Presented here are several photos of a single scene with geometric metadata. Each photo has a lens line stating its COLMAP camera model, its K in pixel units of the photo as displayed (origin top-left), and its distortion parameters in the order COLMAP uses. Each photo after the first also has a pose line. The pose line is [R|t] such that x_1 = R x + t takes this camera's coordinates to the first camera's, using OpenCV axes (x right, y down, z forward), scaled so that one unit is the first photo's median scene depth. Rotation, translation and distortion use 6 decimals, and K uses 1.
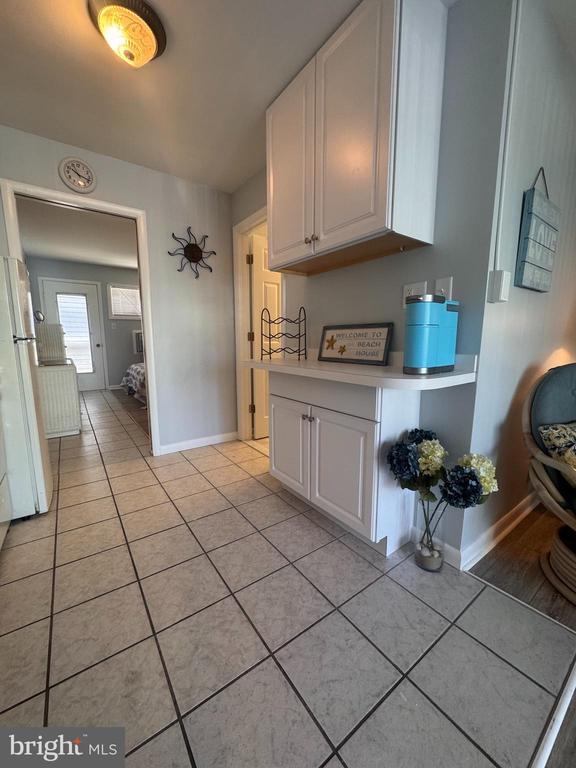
lens RADIAL K [[304.7, 0, 288.8], [0, 304.7, 383.8], [0, 0, 1]] dist [-0.002619, -0.000546]
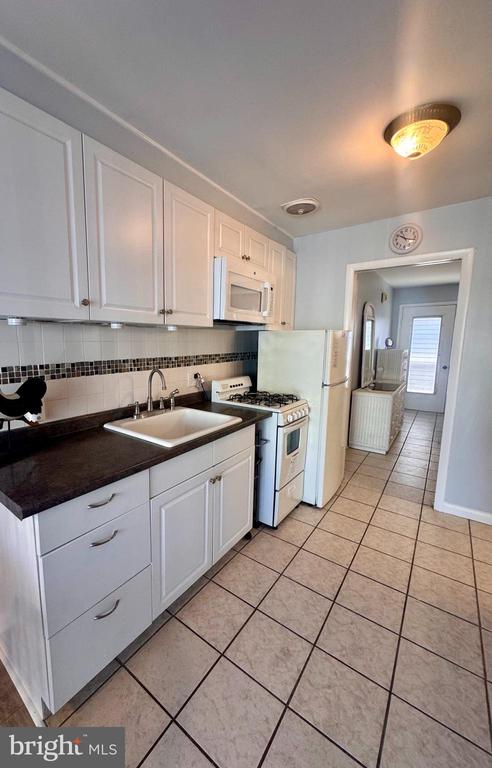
lens RADIAL K [[304.6, 0, 205.1], [0, 304.6, 383.8], [0, 0, 1]] dist [-0.002776, -0.000125]
pose [[0.268630, 0.135246, -0.953701, 0.340609], [-0.146535, 0.984308, 0.098312, -0.214492], [0.952032, 0.113341, 0.284233, 0.047814]]
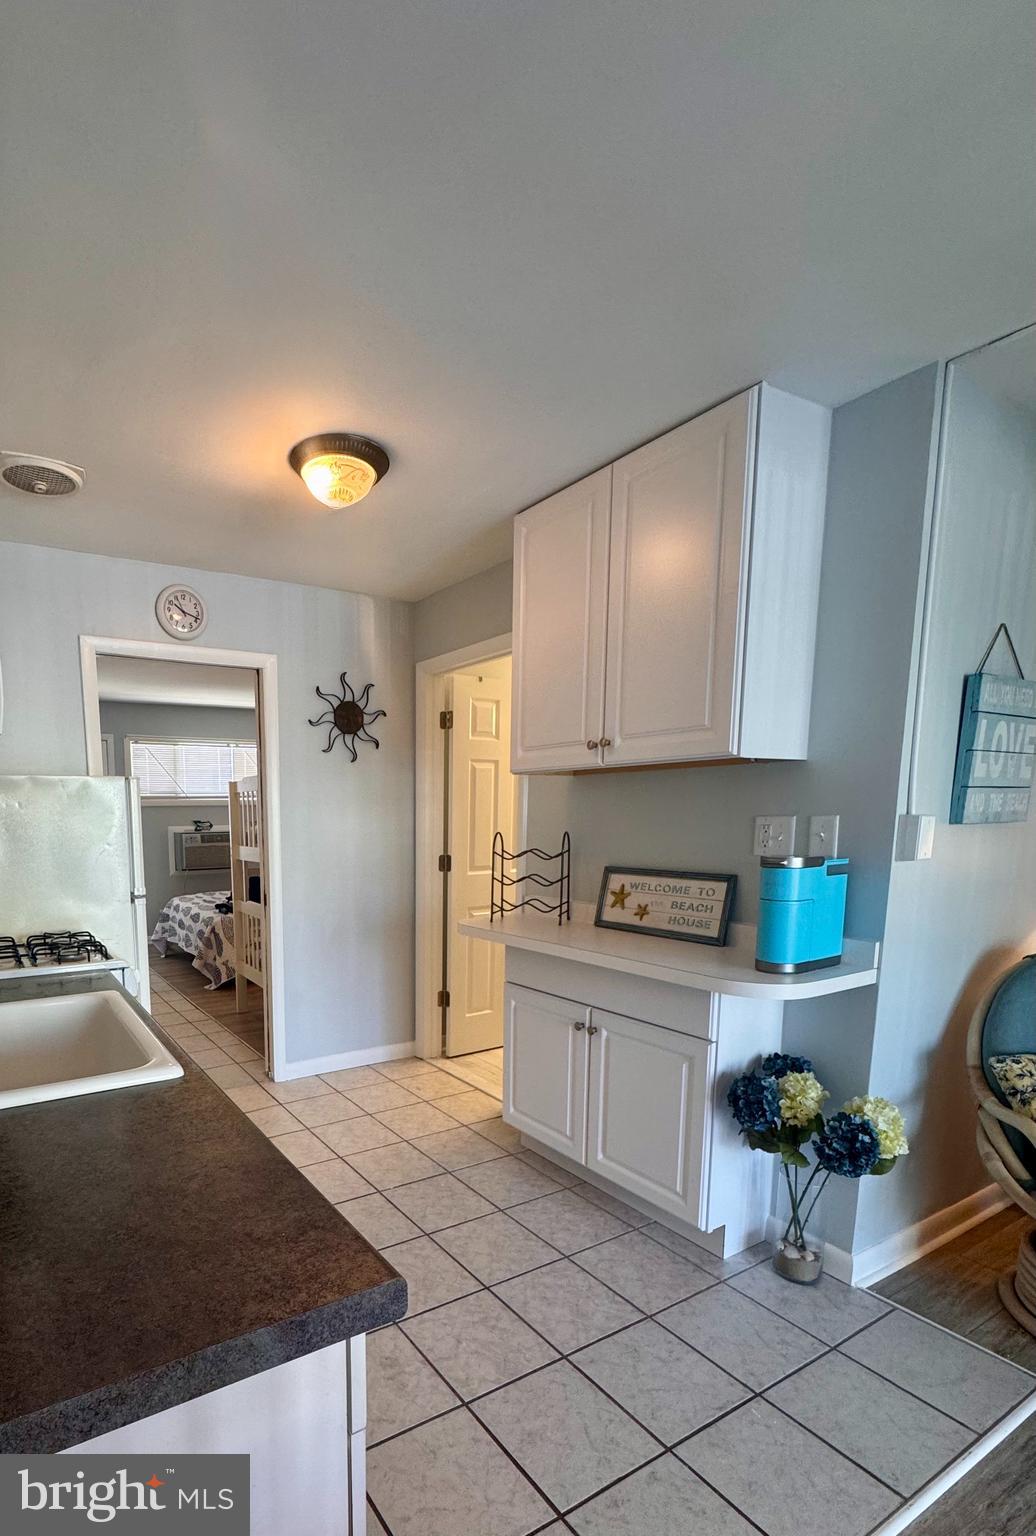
lens RADIAL K [[726.6, 0, 352.8], [0, 726.6, 915.7], [0, 0, 1]] dist [-0.002568, -0.000016]
pose [[0.990948, 0.007840, -0.134021, -0.211651], [-0.008748, 0.999943, -0.006186, -0.101896], [0.133964, 0.007302, 0.990959, -0.512710]]
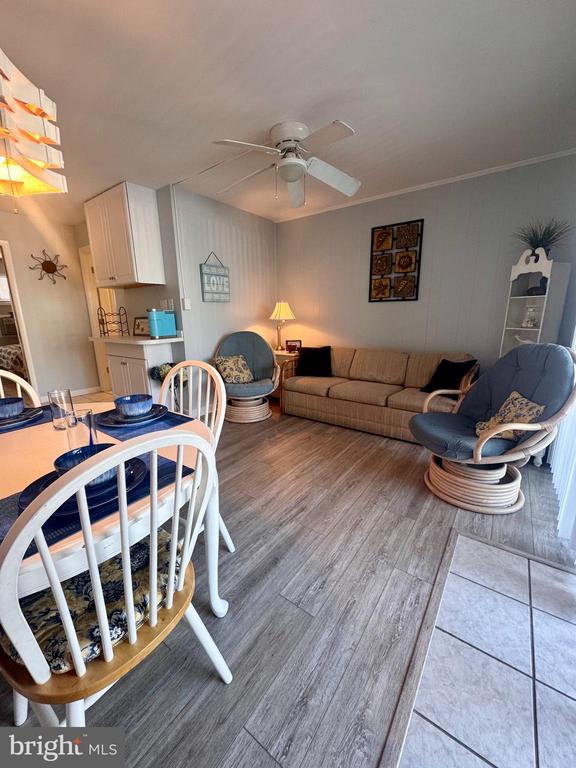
lens RADIAL K [[304.7, 0, 286.3], [0, 304.7, 386.5], [0, 0, 1]] dist [-0.002619, -0.000546]
pose [[0.951199, -0.086012, 0.296348, 0.510163], [0.061211, 0.993877, 0.091992, 0.151408], [-0.302445, -0.069363, 0.950640, -1.378758]]
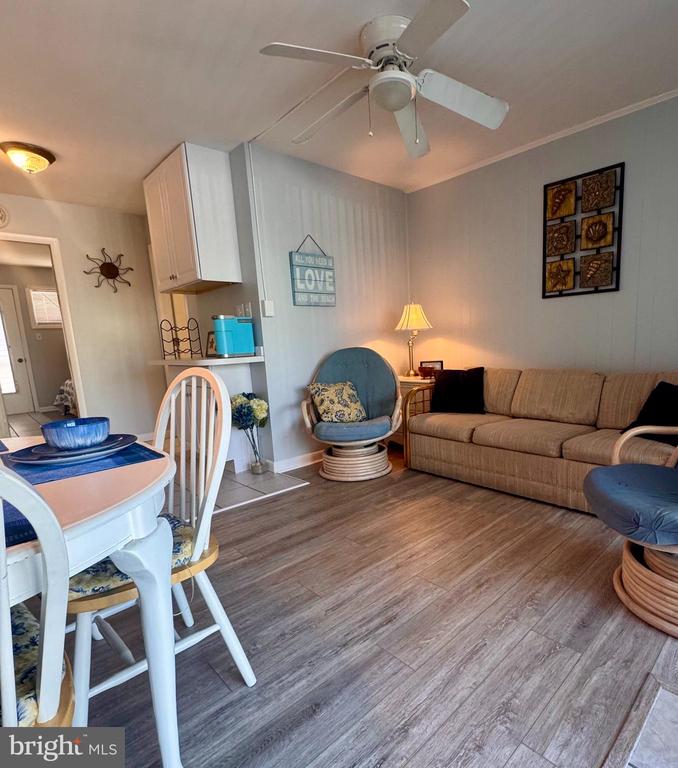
lens RADIAL K [[425.4, 0, 400.2], [0, 425.4, 417.2], [0, 0, 1]] dist [-0.003992, 0.000118]
pose [[0.983427, -0.069256, 0.167554, 0.760246], [0.064849, 0.997393, 0.031639, 0.233534], [-0.169308, -0.020249, 0.985355, -1.280612]]
